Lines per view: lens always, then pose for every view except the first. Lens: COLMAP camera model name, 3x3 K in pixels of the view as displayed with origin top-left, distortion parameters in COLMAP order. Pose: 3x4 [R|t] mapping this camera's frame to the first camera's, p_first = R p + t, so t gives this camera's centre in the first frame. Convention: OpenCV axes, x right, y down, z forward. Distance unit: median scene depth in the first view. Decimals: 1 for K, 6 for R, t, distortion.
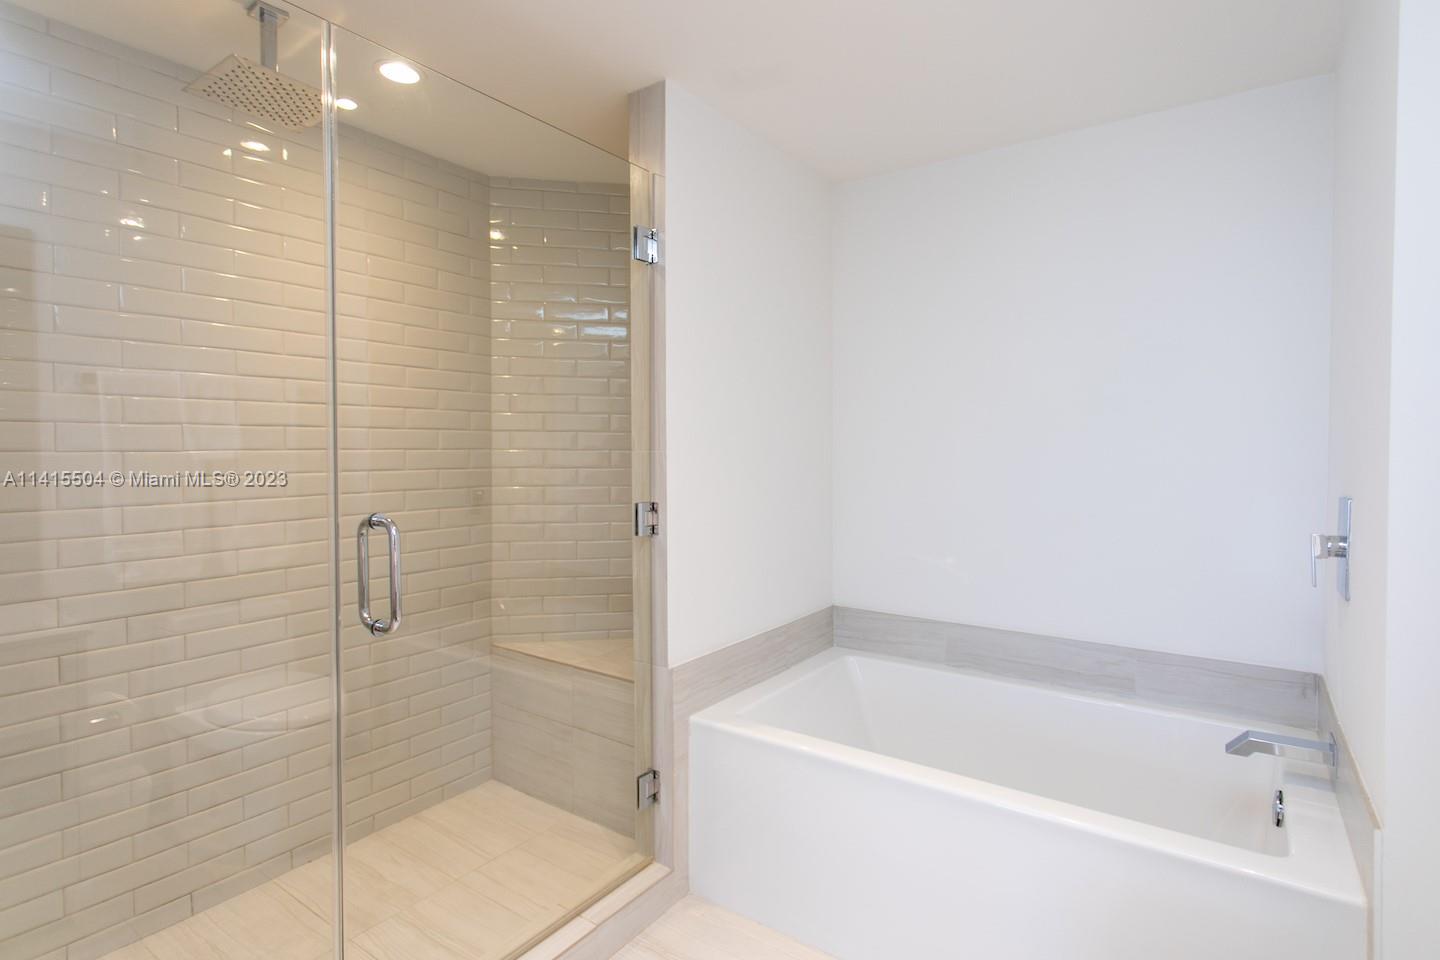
lens RADIAL K [[735.6, 0, 728.0], [0, 735.6, 459.9], [0, 0, 1]] dist [0.002745, -0.000556]
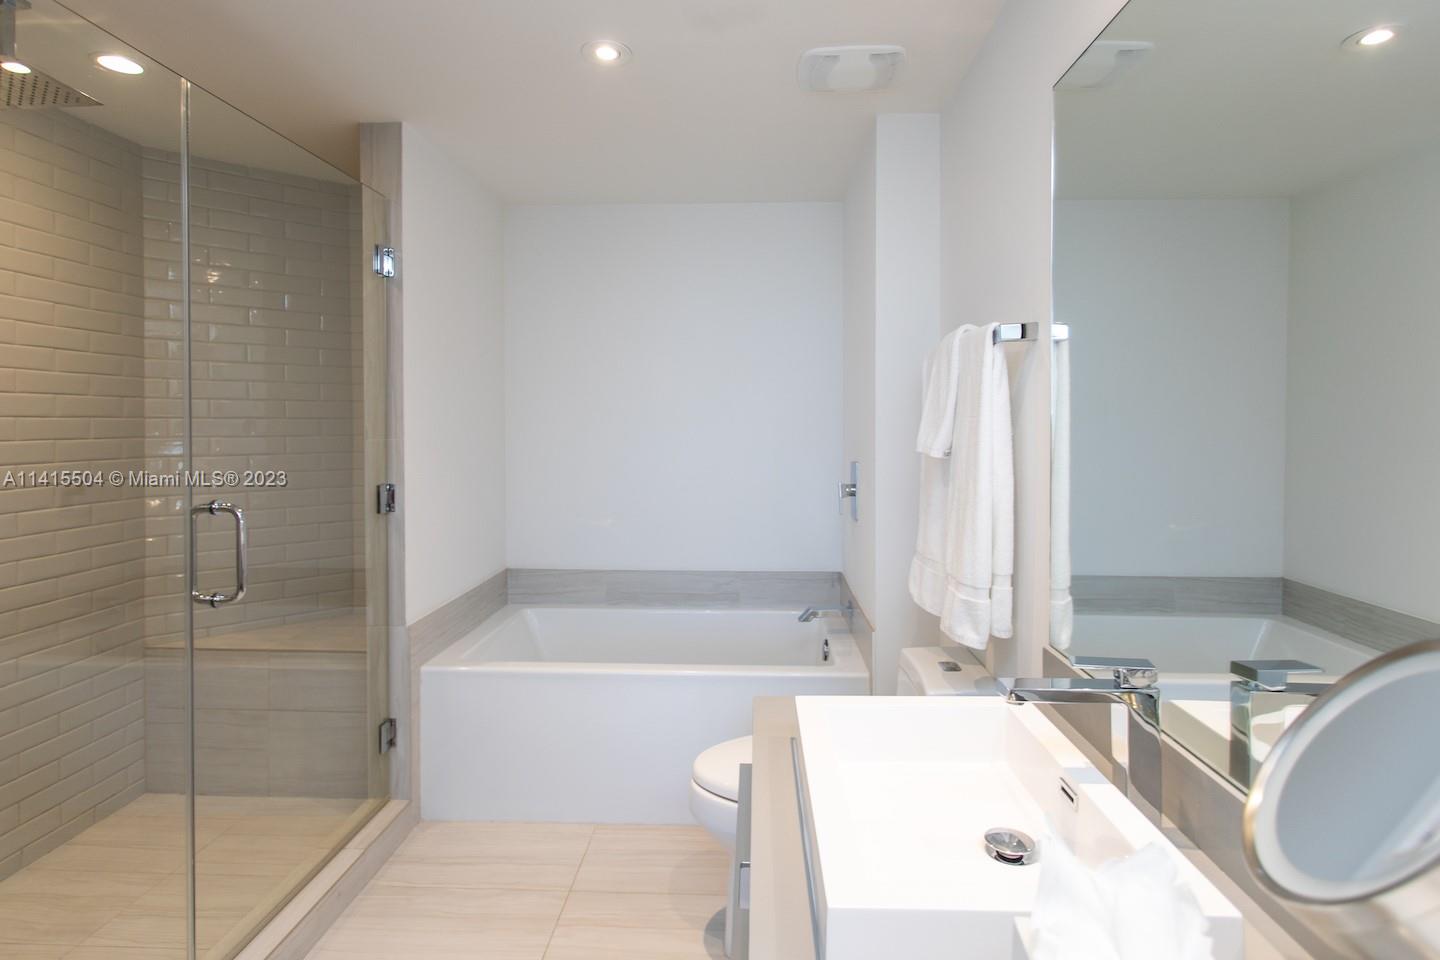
lens RADIAL K [[735.6, 0, 721.0], [0, 735.6, 427.1], [0, 0, 1]] dist [0.002745, -0.000556]
pose [[0.858447, -0.006052, 0.512866, -0.239060], [0.011984, 0.999894, -0.008259, -0.014859], [-0.512762, 0.013236, 0.858429, -0.244721]]
